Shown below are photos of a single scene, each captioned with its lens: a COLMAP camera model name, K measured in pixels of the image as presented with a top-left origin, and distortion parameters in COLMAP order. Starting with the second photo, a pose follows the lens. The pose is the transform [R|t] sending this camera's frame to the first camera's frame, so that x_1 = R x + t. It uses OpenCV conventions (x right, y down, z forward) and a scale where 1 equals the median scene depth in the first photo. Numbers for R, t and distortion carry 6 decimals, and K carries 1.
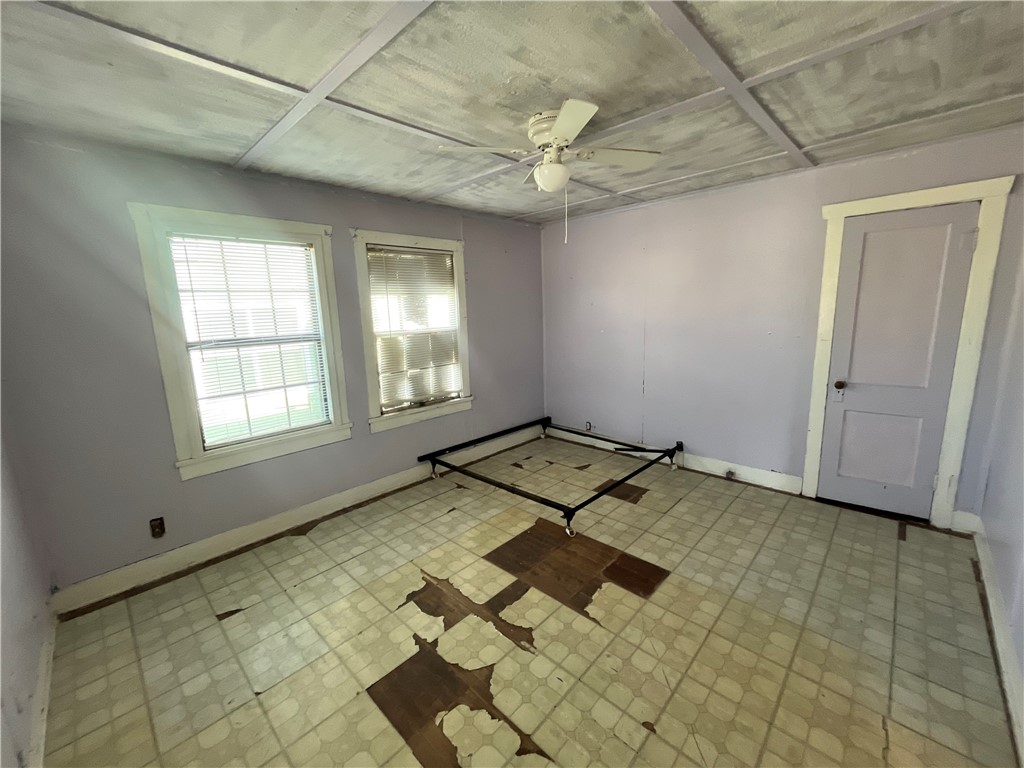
lens RADIAL K [[414.2, 0, 509.9], [0, 414.2, 384.0], [0, 0, 1]] dist [-0.000610, -0.001196]
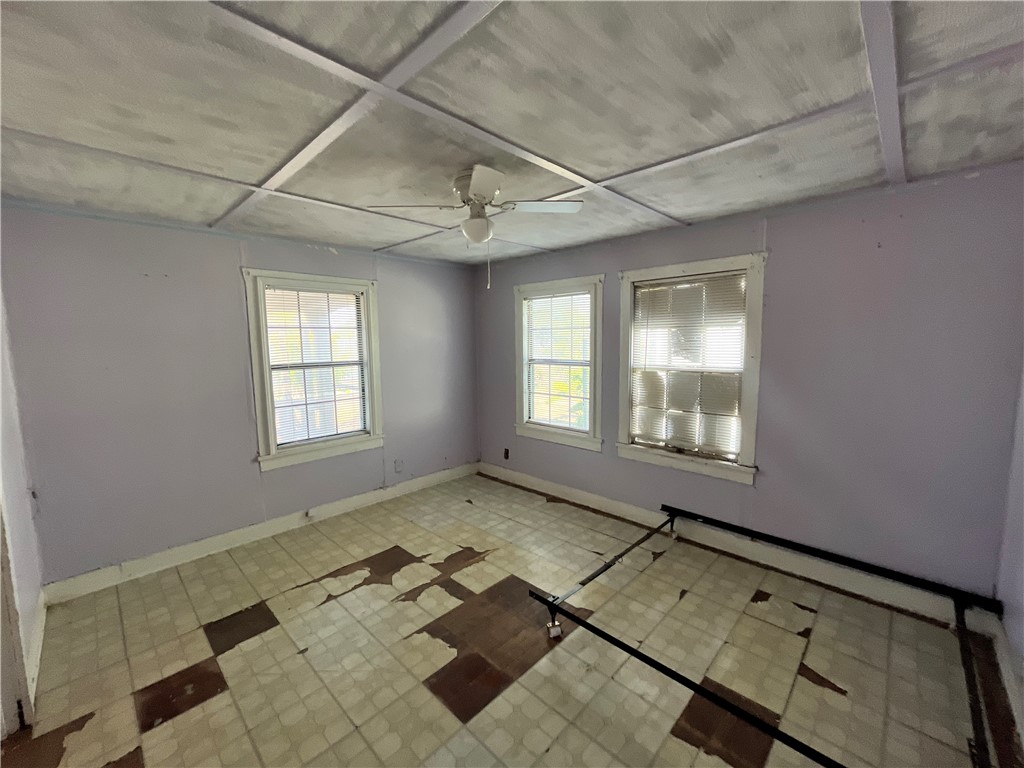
lens RADIAL K [[414.2, 0, 511.2], [0, 414.2, 383.7], [0, 0, 1]] dist [-0.000610, -0.001196]
pose [[-0.004571, 0.136854, -0.990581, 0.877781], [-0.169507, 0.976150, 0.135643, -0.203712], [0.985518, 0.168530, 0.018735, 0.830095]]
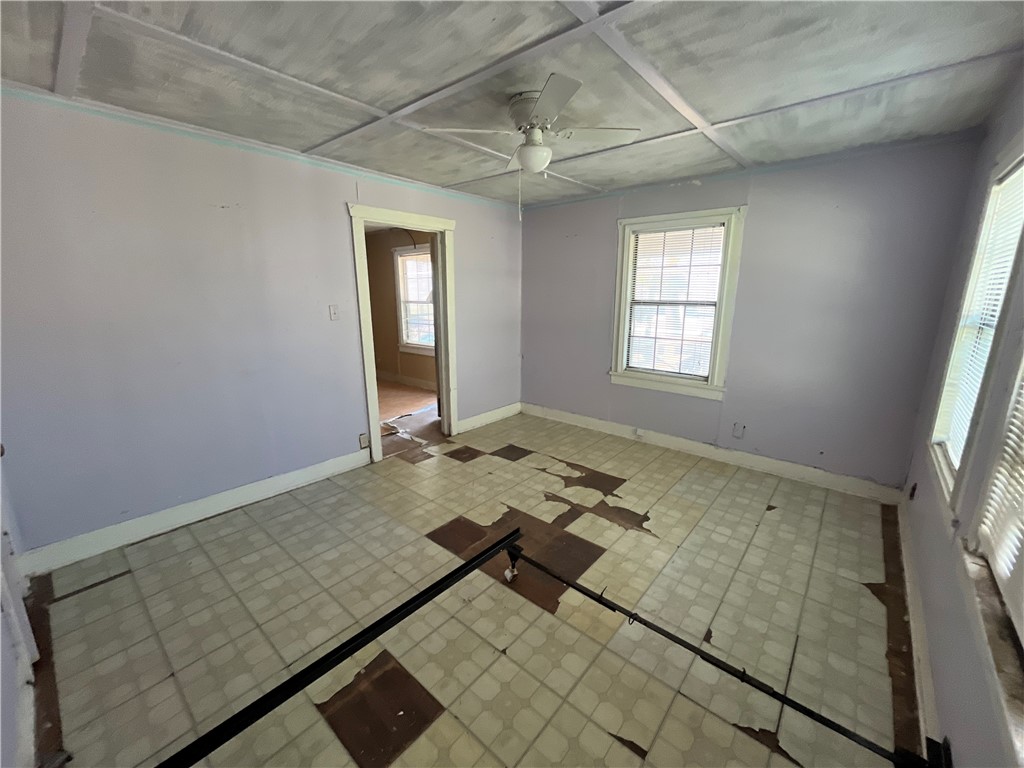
lens RADIAL K [[414.2, 0, 509.5], [0, 414.2, 383.7], [0, 0, 1]] dist [-0.000610, -0.001196]
pose [[-0.998253, 0.039294, -0.044125, 0.170646], [0.018483, 0.916995, 0.398470, -0.292649], [0.056120, 0.396958, -0.916119, 1.588719]]
